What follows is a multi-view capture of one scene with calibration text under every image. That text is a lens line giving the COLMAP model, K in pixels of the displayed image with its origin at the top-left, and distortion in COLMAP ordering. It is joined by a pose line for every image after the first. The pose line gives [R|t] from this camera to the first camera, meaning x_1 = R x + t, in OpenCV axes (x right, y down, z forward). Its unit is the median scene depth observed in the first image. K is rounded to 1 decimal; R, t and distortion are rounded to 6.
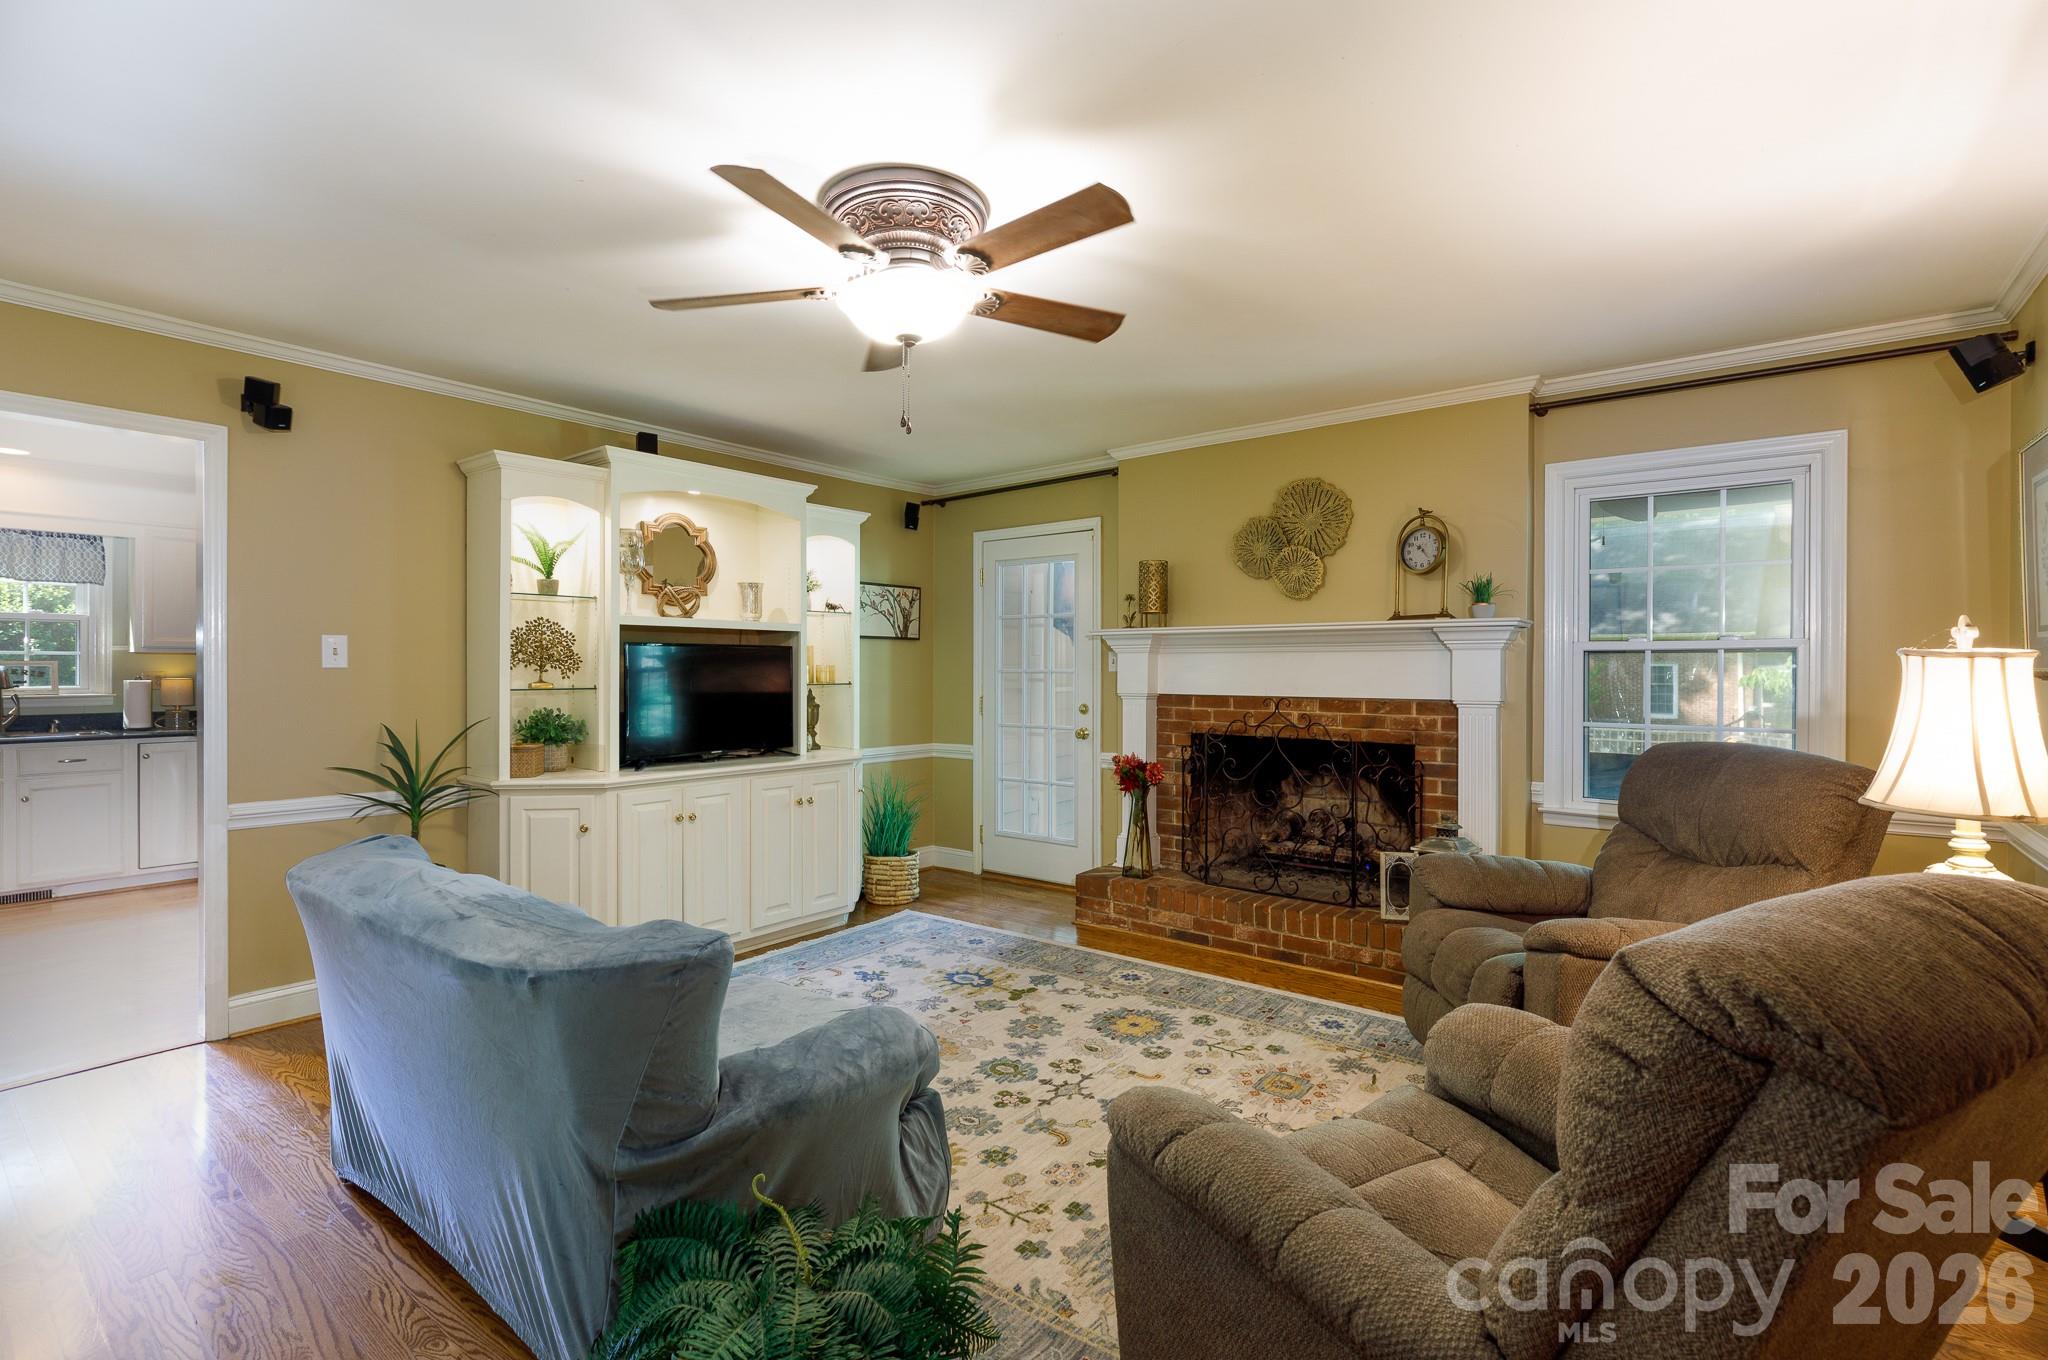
lens RADIAL K [[923.2, 0, 1007.9], [0, 923.2, 670.4], [0, 0, 1]] dist [0.001490, 0.001539]
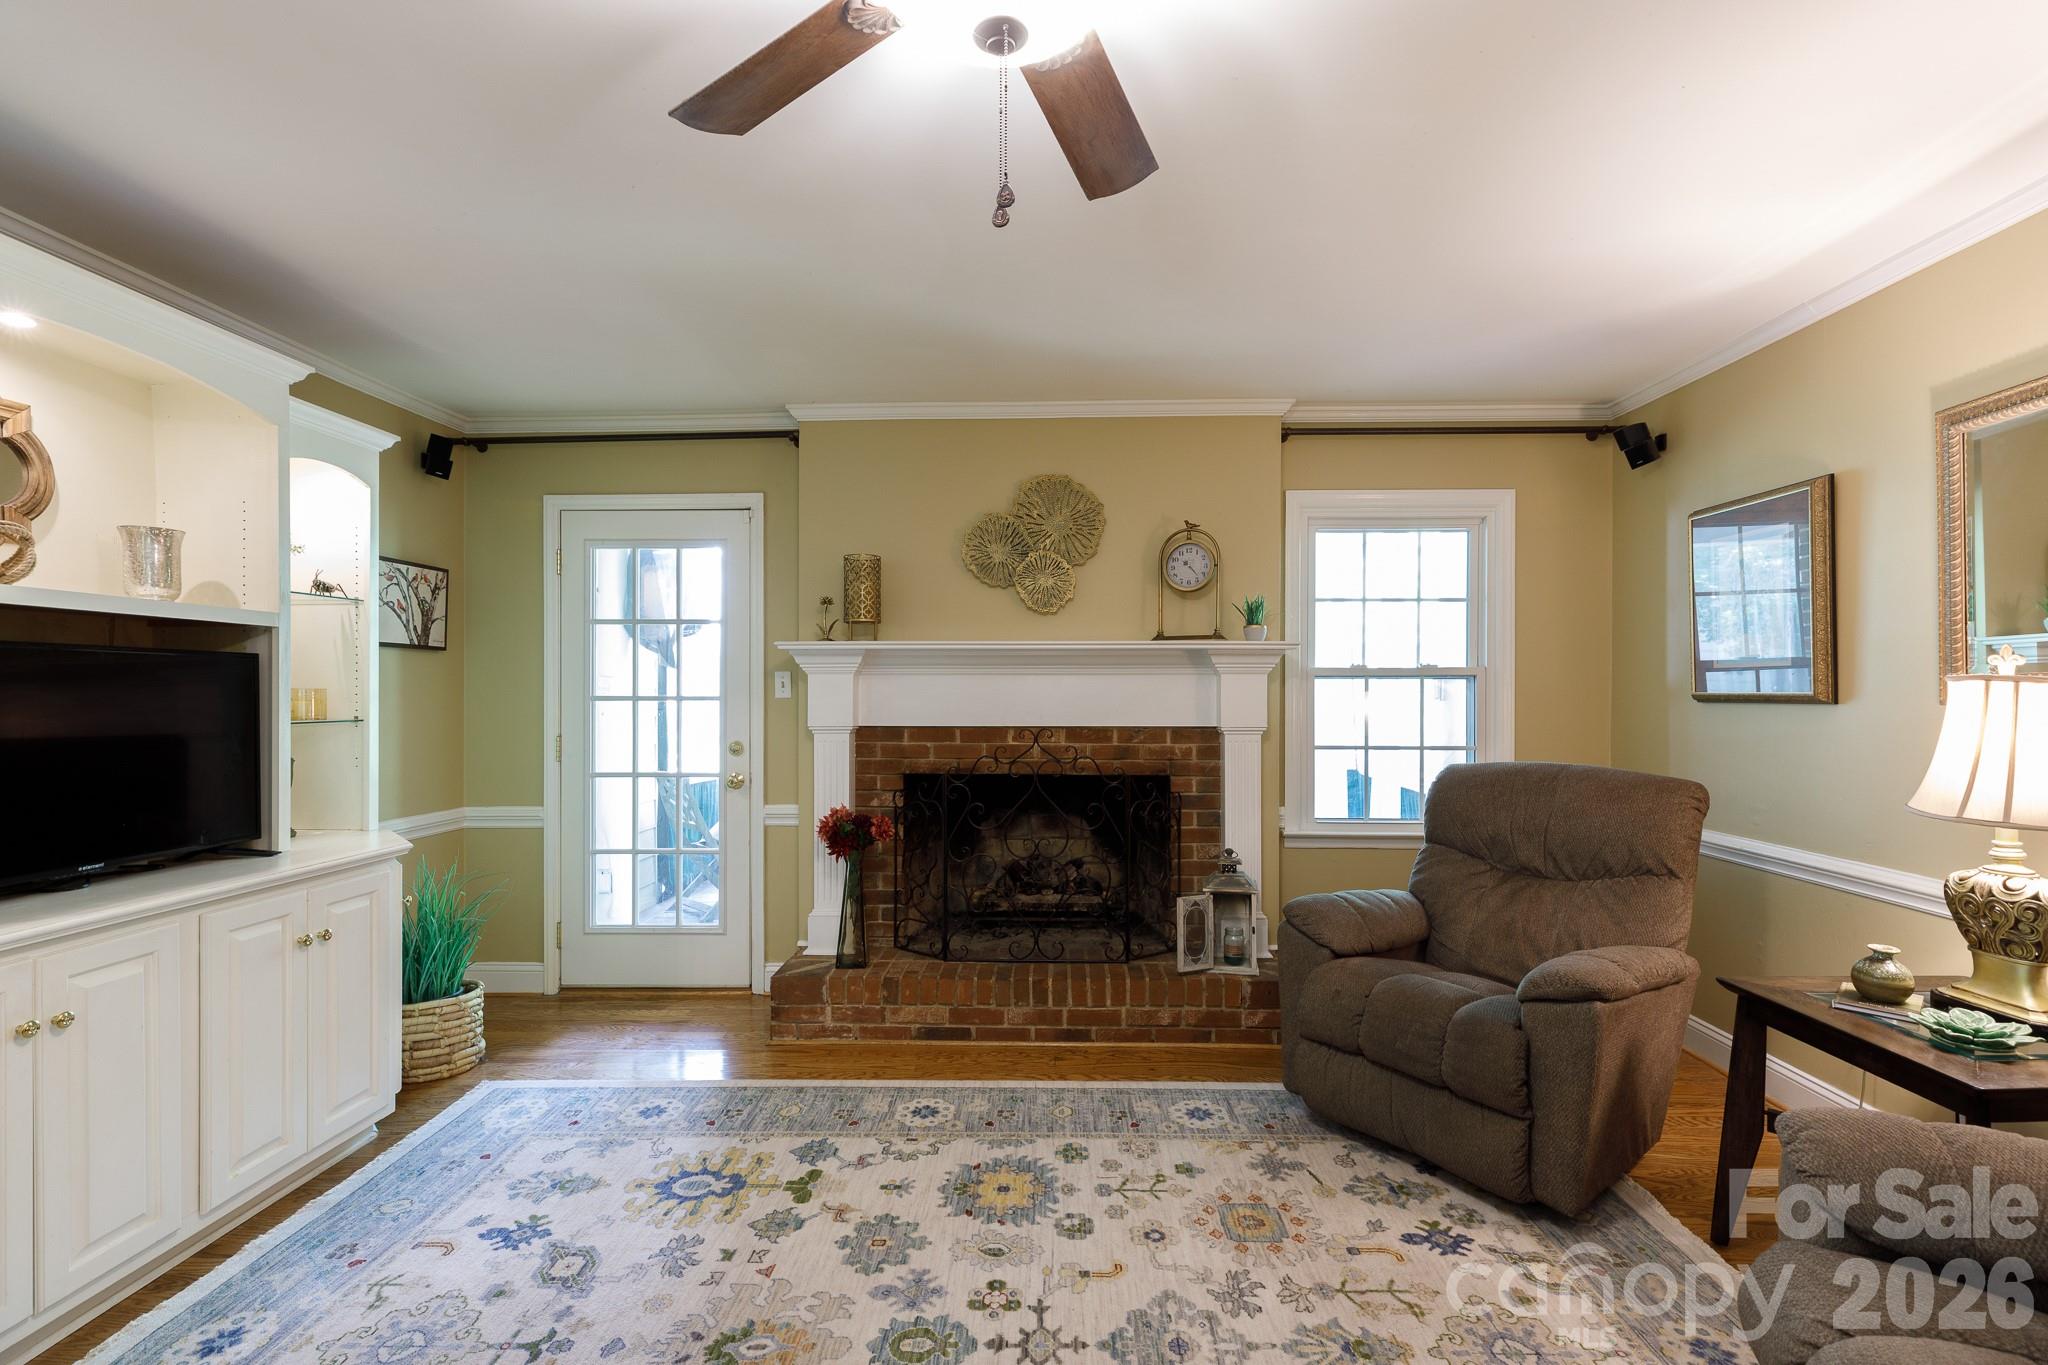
lens RADIAL K [[923.2, 0, 1032.5], [0, 923.2, 693.9], [0, 0, 1]] dist [0.001490, 0.001539]
pose [[0.799448, -0.000616, 0.600735, -0.231939], [0.002160, 0.999996, -0.001849, -0.000220], [-0.600731, 0.002776, 0.799446, 0.343895]]
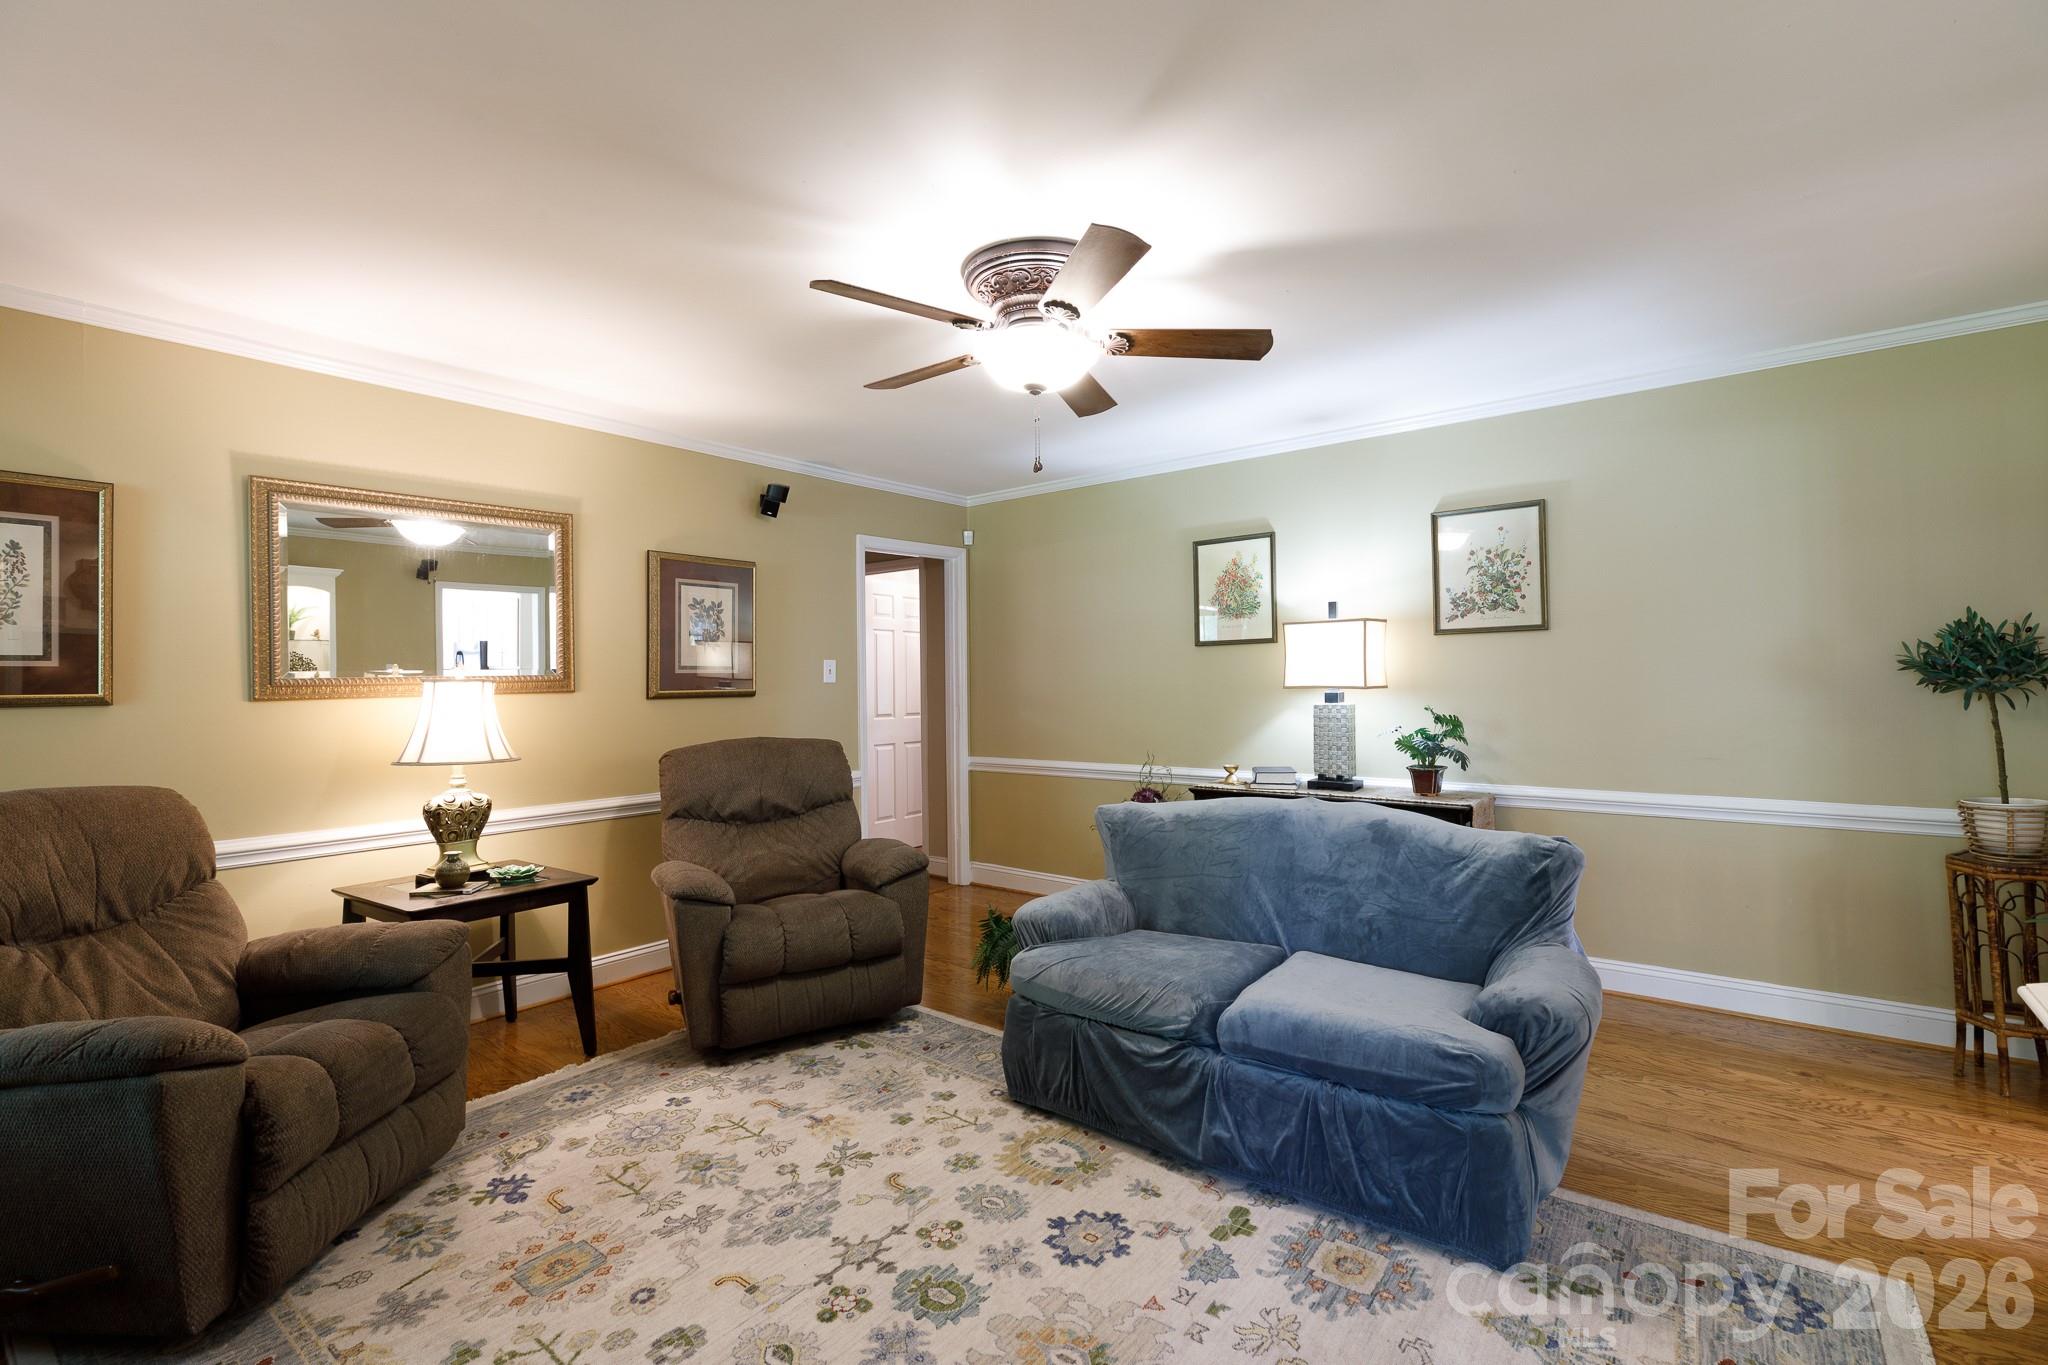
lens RADIAL K [[923.2, 0, 1033.1], [0, 923.2, 675.4], [0, 0, 1]] dist [0.001490, 0.001539]
pose [[-0.999658, 0.014018, -0.022061, -0.044665], [0.014038, 0.999901, -0.000750, -0.005135], [0.022049, -0.001059, -0.999756, 1.236925]]
